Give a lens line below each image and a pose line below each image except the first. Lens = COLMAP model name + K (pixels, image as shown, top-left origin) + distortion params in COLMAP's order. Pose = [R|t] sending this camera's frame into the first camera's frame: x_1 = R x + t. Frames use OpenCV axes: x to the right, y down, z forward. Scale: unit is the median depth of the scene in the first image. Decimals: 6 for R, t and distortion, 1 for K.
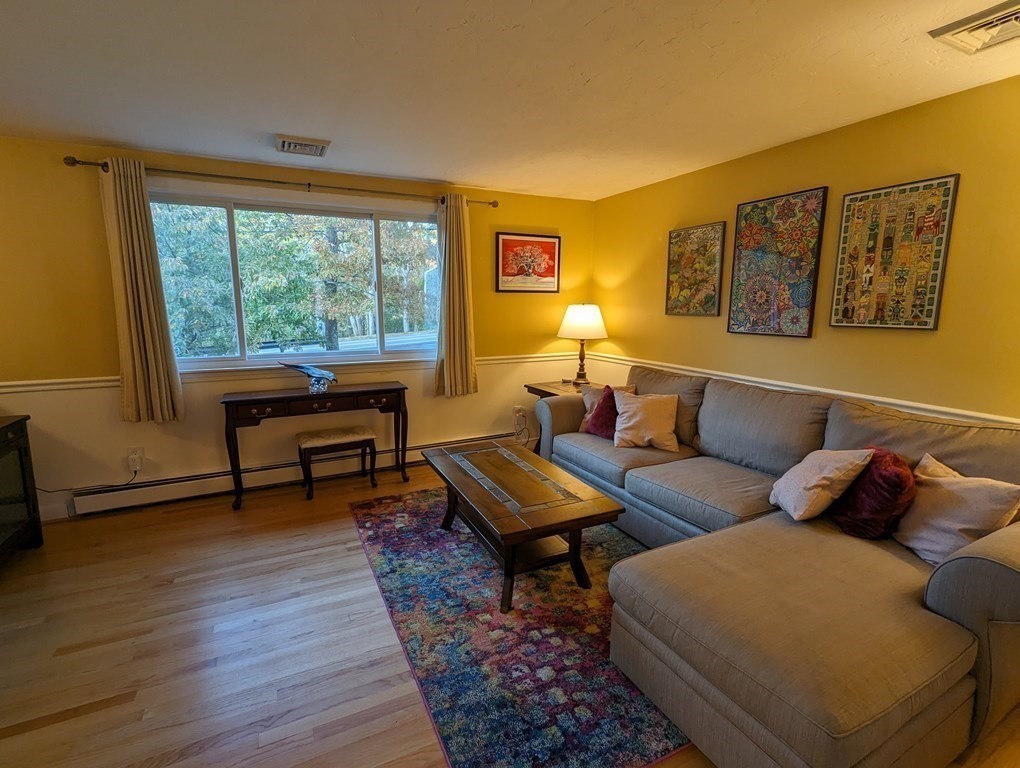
lens RADIAL K [[489.1, 0, 509.2], [0, 489.1, 386.9], [0, 0, 1]] dist [0.003249, -0.002296]
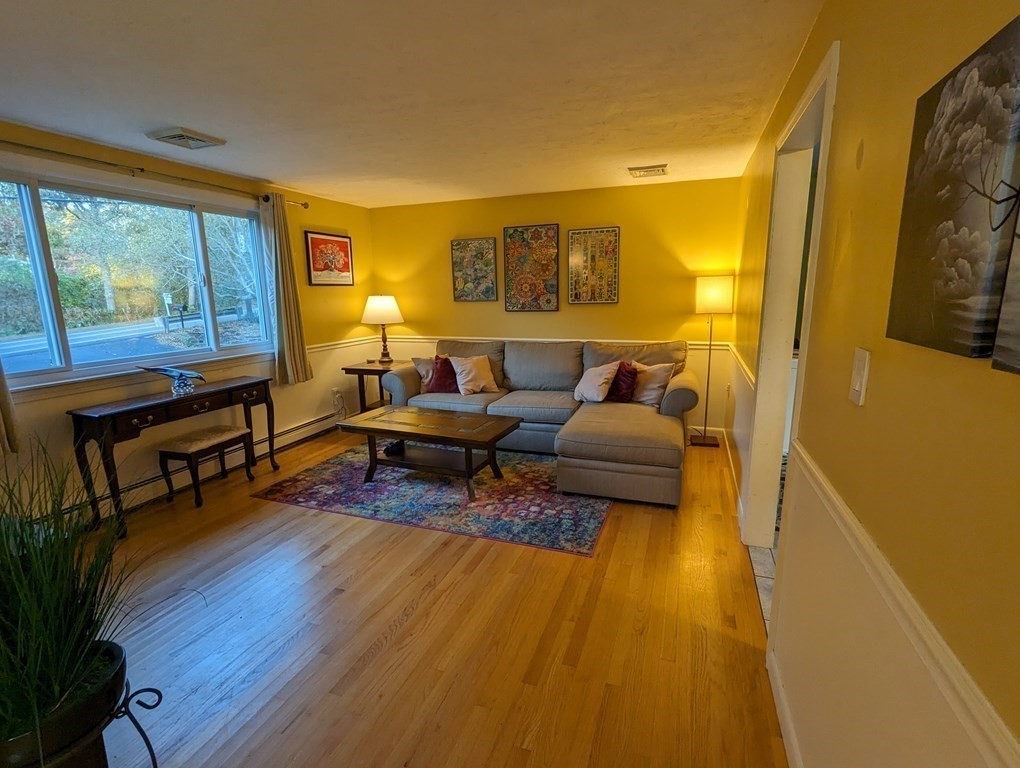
lens RADIAL K [[489.1, 0, 512.7], [0, 489.1, 387.6], [0, 0, 1]] dist [0.003249, -0.002296]
pose [[0.725453, -0.148967, 0.671957, -0.604736], [0.136915, 0.988019, 0.071221, 0.018719], [-0.674516, 0.040334, 0.737158, -0.129923]]
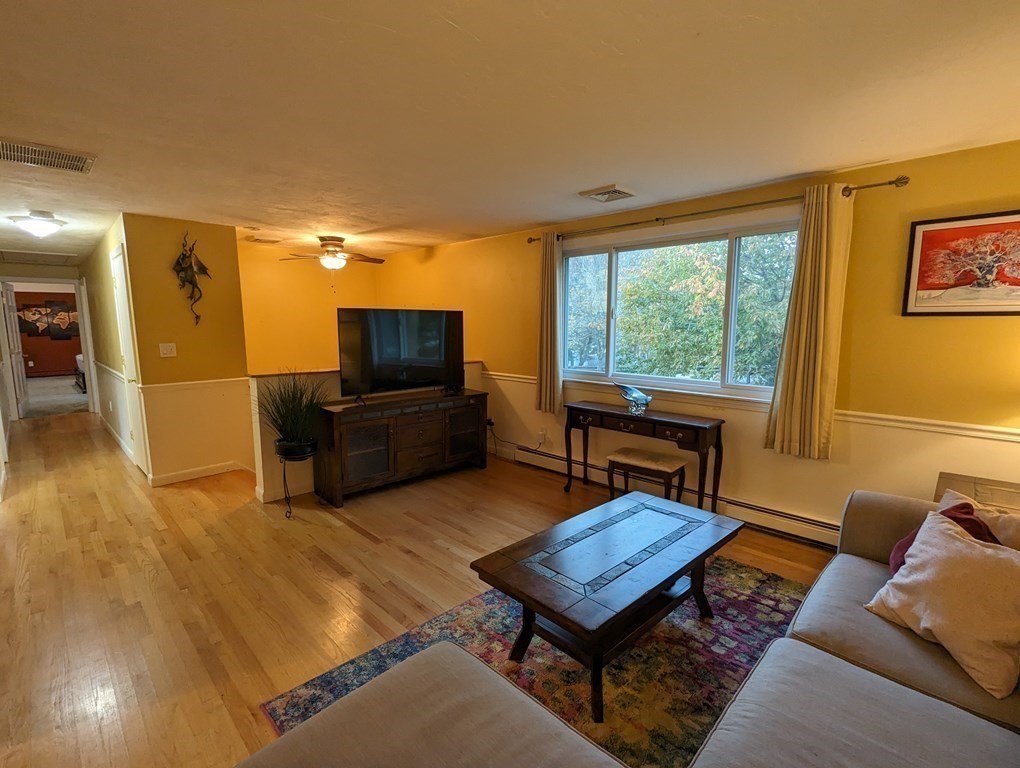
lens RADIAL K [[489.1, 0, 508.3], [0, 489.1, 383.8], [0, 0, 1]] dist [0.003249, -0.002296]
pose [[0.304026, 0.119425, -0.945148, 0.561154], [-0.160046, 0.984414, 0.072905, -0.091993], [0.939124, 0.129102, 0.318401, 0.420845]]
